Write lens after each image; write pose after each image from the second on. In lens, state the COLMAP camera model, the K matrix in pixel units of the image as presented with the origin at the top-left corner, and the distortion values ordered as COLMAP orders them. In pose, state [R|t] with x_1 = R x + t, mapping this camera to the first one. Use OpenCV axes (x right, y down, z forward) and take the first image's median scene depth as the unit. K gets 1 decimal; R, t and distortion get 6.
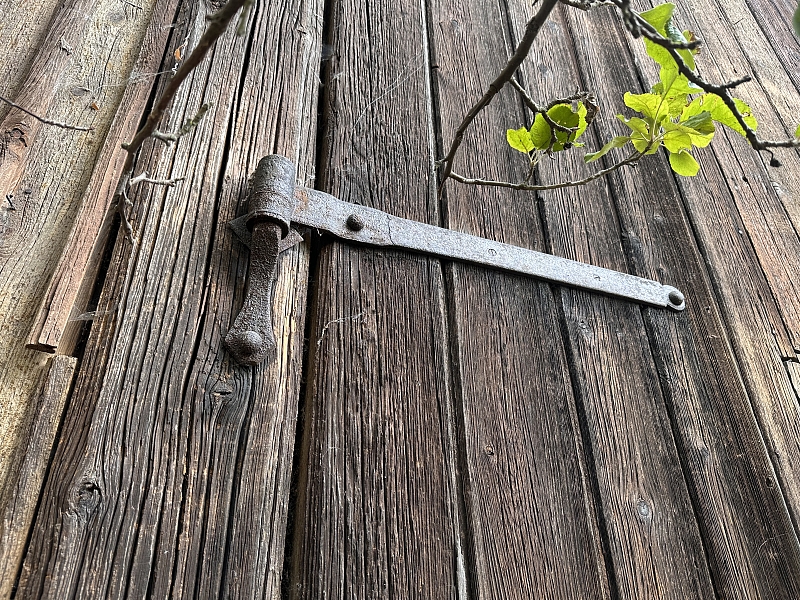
lens RADIAL K [[551.6, 0, 400.0], [0, 551.6, 300.0], [0, 0, 1]] dist [-0.005185, -0.002866]
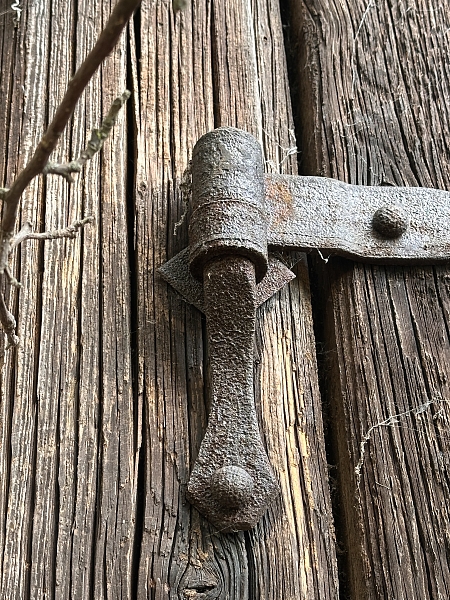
lens RADIAL K [[1226.3, 0, 225.0], [0, 1226.3, 300.0], [0, 0, 1]] dist [0.121012, 0.228158]
pose [[0.963714, -0.160561, -0.213249, 0.003838], [0.150006, 0.986553, -0.064899, -0.023450], [0.220802, 0.030556, 0.974840, -0.152039]]
